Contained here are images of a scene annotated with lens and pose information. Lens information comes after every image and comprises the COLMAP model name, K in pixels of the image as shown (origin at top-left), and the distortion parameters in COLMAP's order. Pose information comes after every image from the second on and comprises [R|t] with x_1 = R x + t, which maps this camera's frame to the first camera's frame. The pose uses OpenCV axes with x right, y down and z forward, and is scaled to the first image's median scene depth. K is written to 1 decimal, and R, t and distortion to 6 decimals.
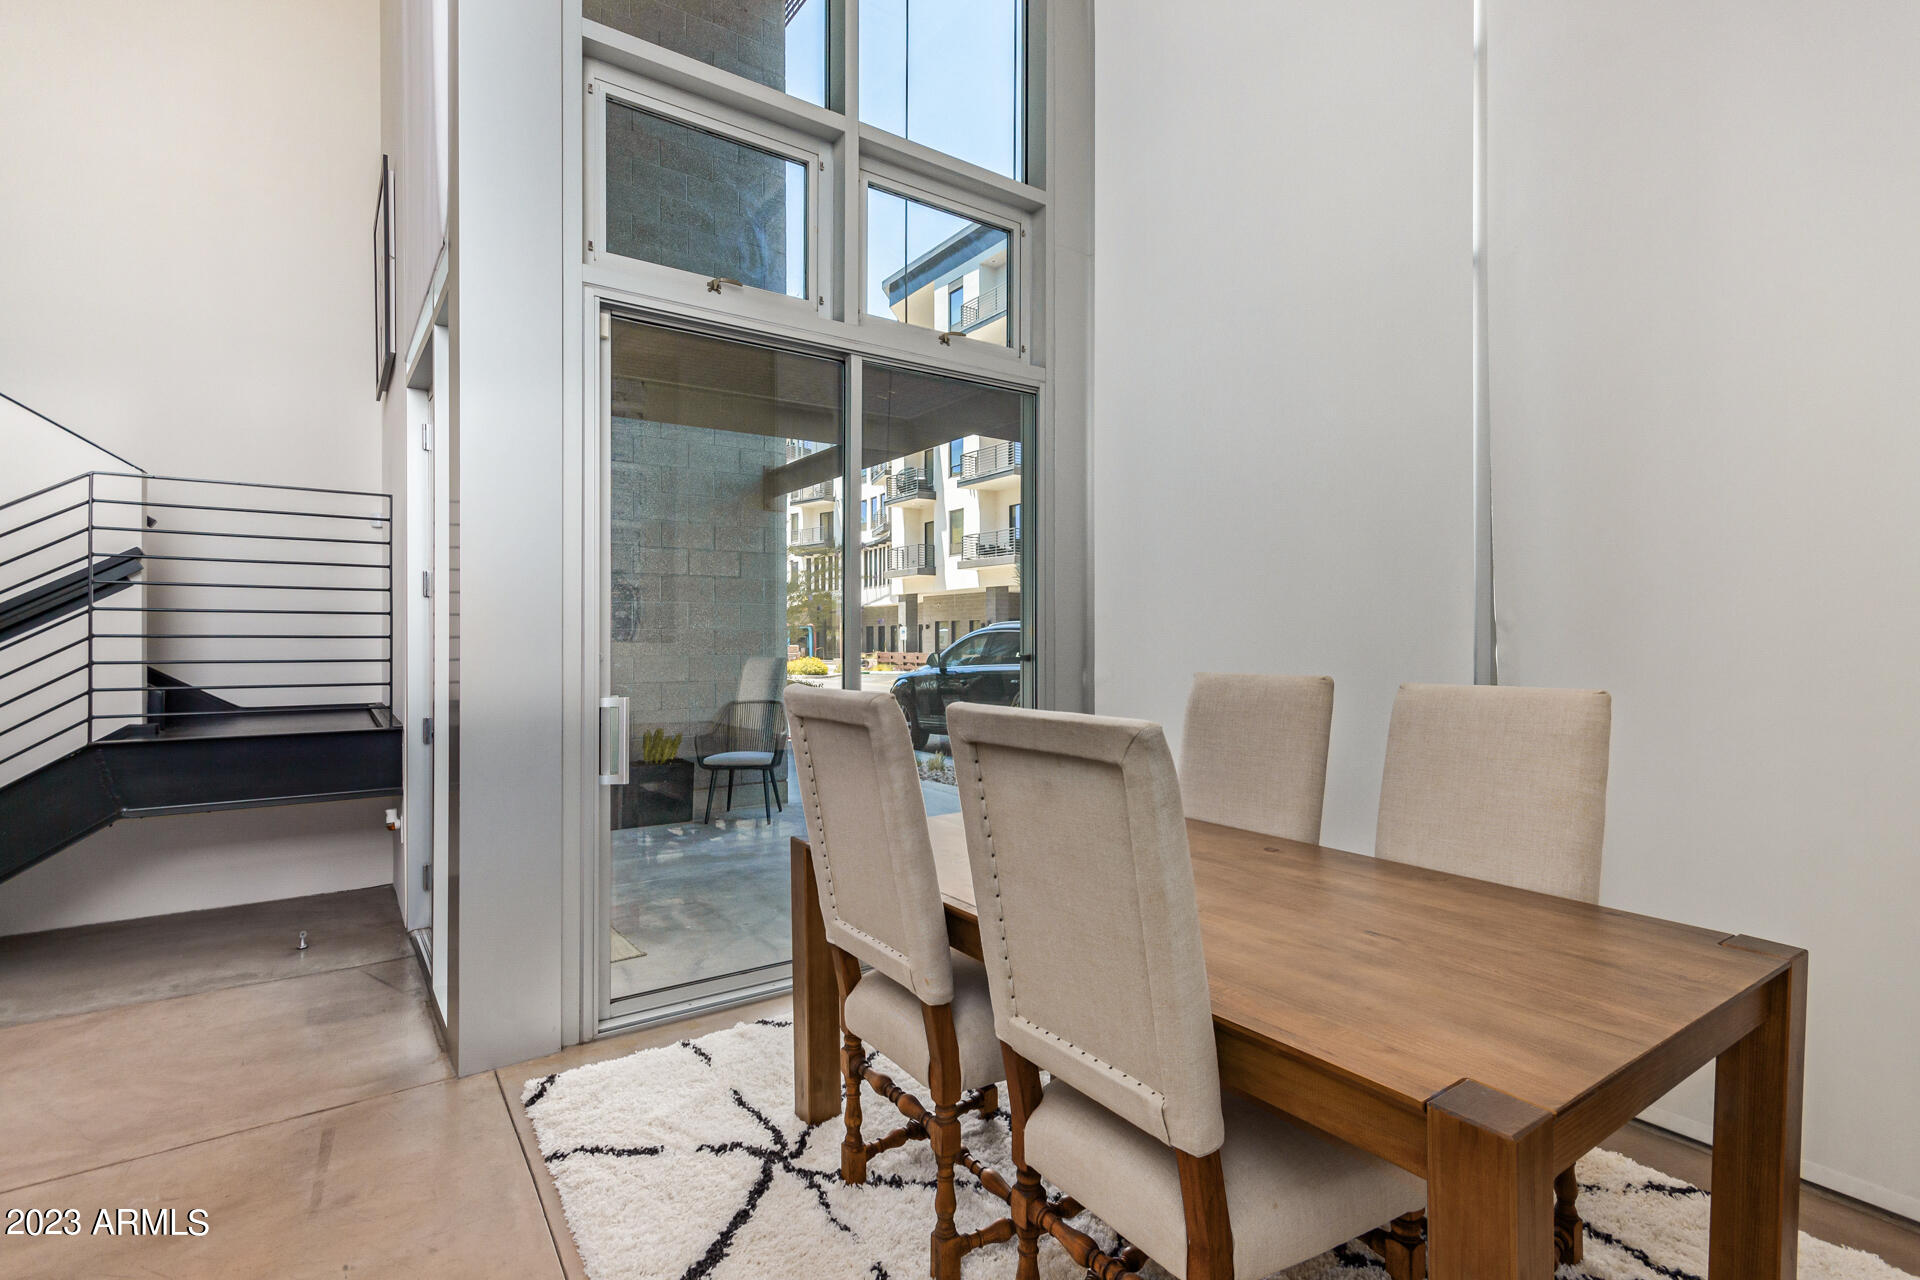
lens RADIAL K [[909.6, 0, 974.0], [0, 909.6, 643.1], [0, 0, 1]] dist [0.001320, 0.000759]
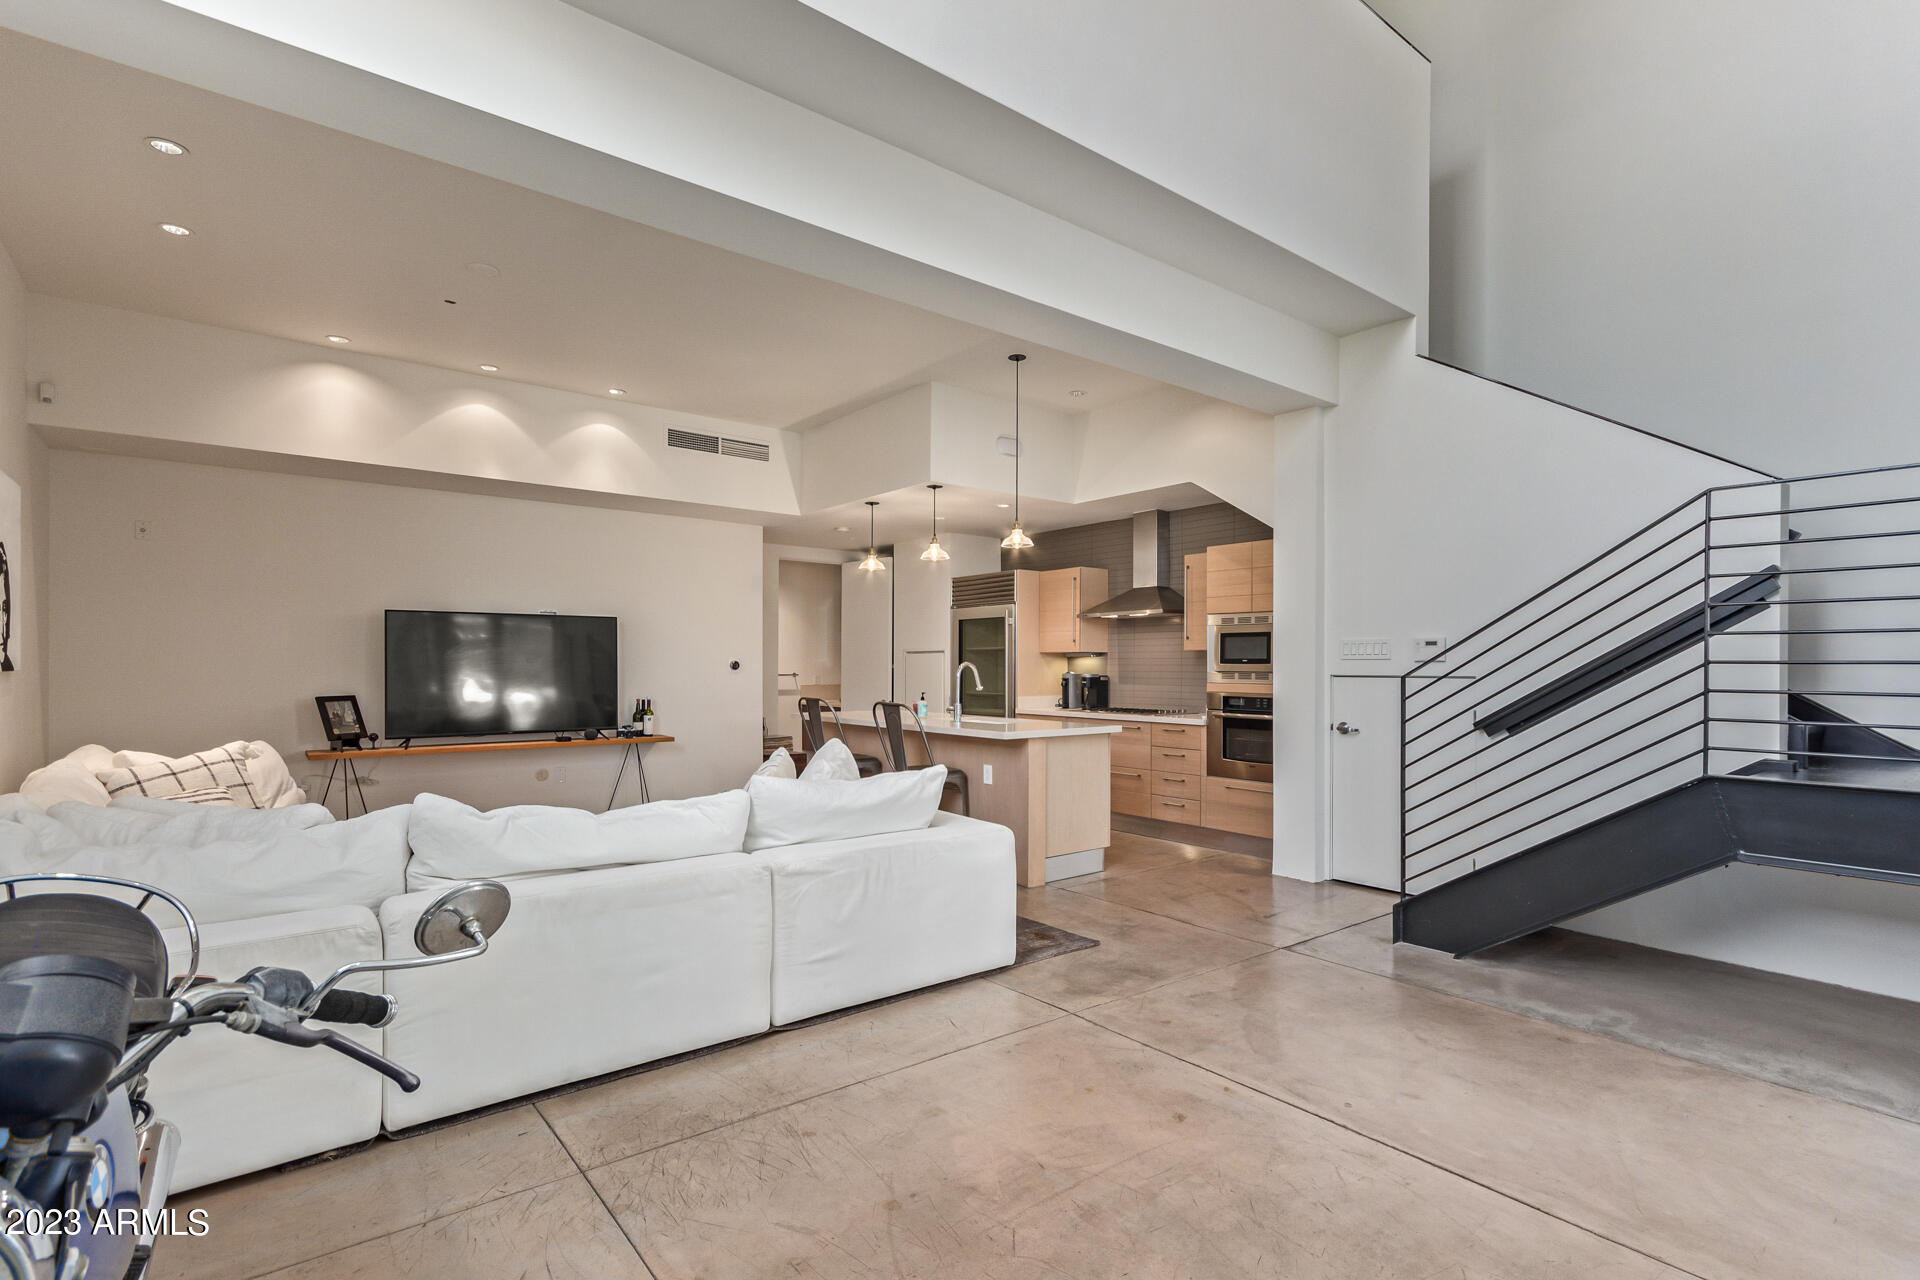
lens RADIAL K [[896.6, 0, 959.0], [0, 896.6, 663.7], [0, 0, 1]] dist [-0.000655, -0.000850]
pose [[0.028712, 0.000998, -0.999587, -0.056103], [-0.002235, 0.999997, 0.000934, -0.005454], [0.999585, 0.002208, 0.028714, 0.189822]]
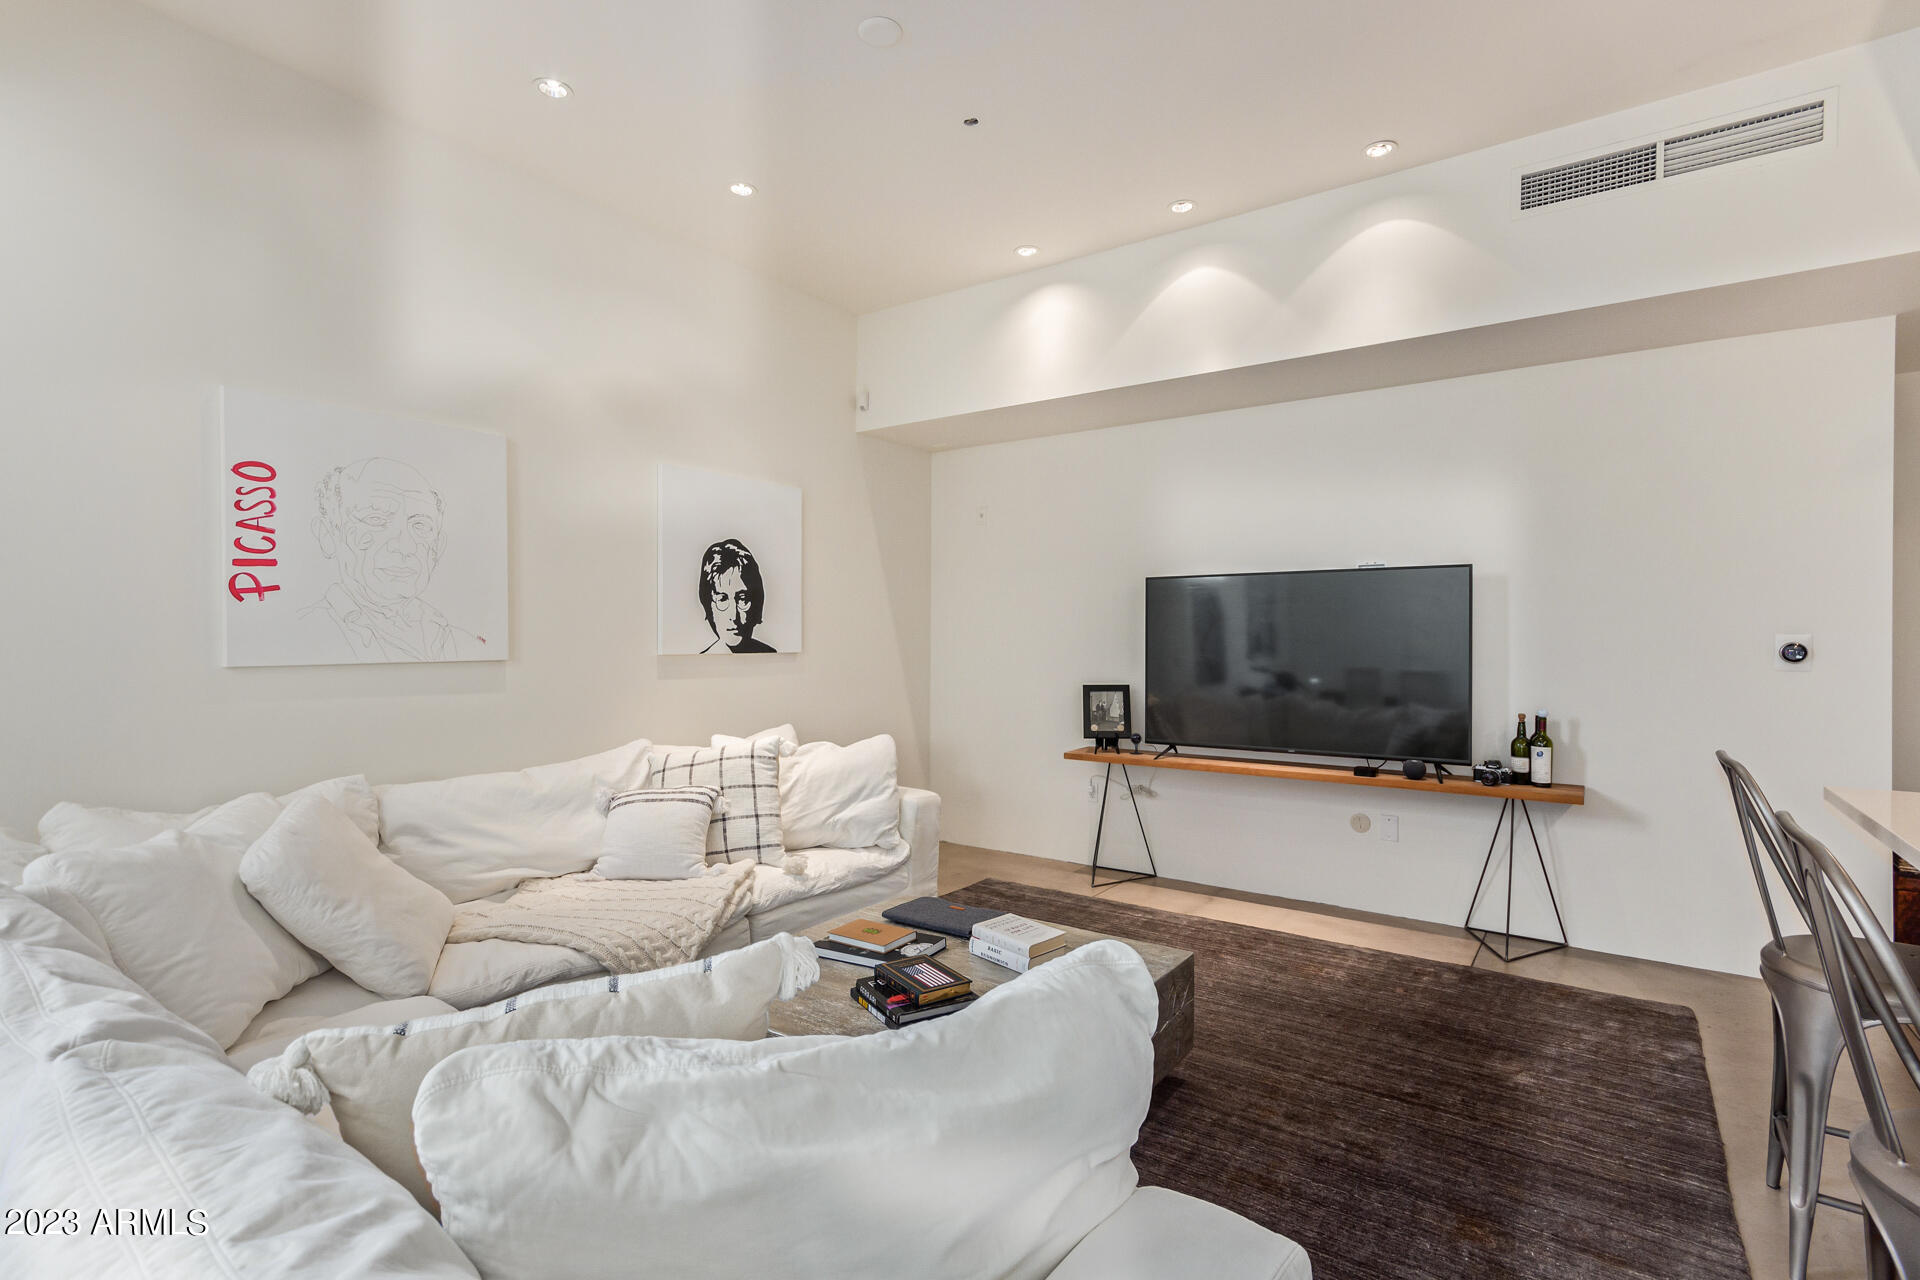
lens RADIAL K [[906.4, 0, 1001.4], [0, 906.4, 633.2], [0, 0, 1]] dist [-0.000325, 0.000821]
pose [[-0.946545, -0.003315, -0.322554, -1.195022], [-0.001871, 0.999987, -0.004789, -0.014662], [0.322565, -0.003929, -0.946539, 0.369539]]
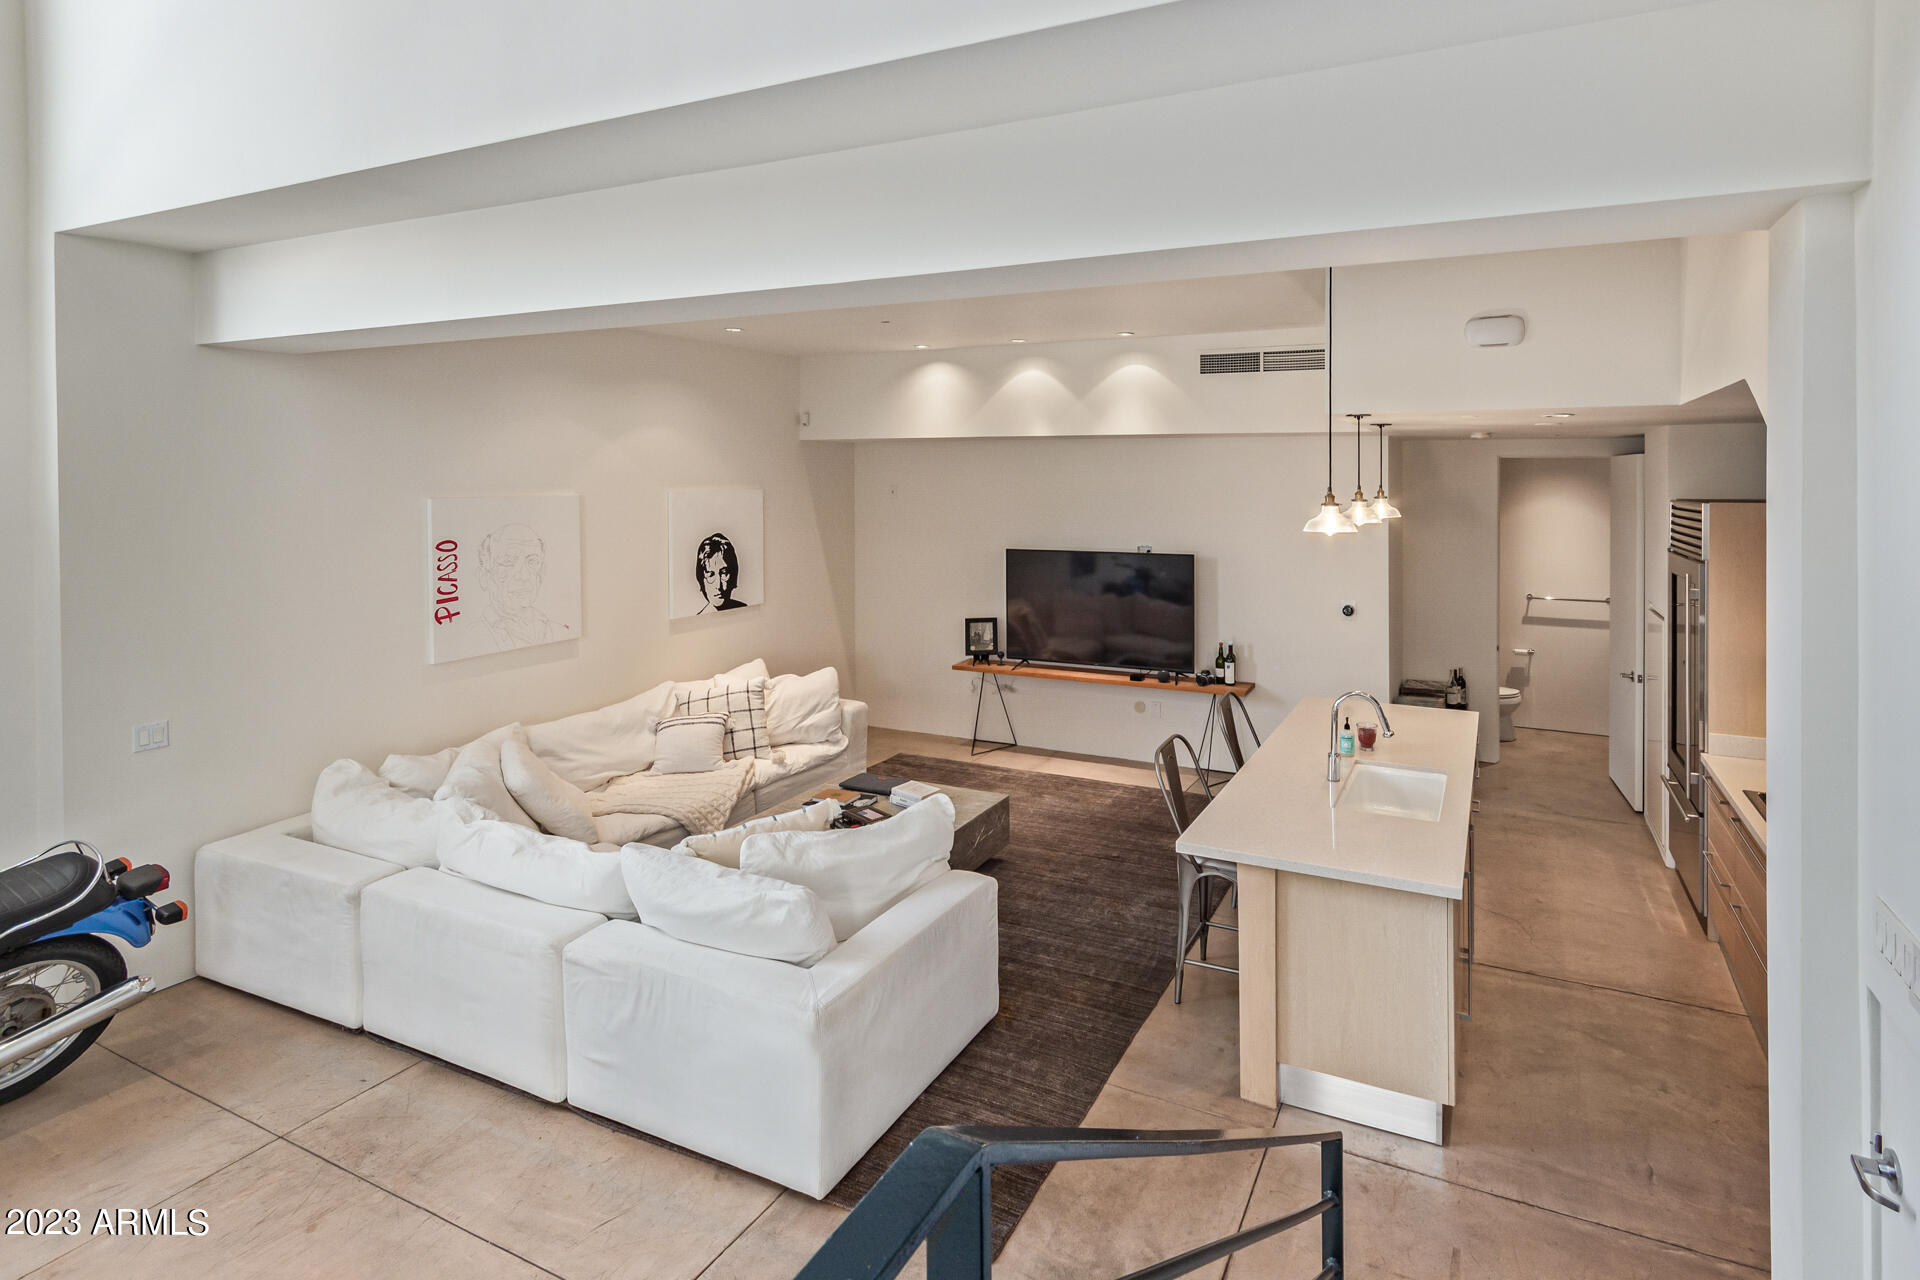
lens RADIAL K [[952.4, 0, 1101.4], [0, 952.4, 506.7], [0, 0, 1]] dist [-0.003645, 0.000288]
pose [[-0.865975, 0.017144, -0.499793, -0.950952], [-0.000128, 0.999405, 0.034504, -0.280634], [0.500087, 0.029943, -0.865457, 1.126801]]
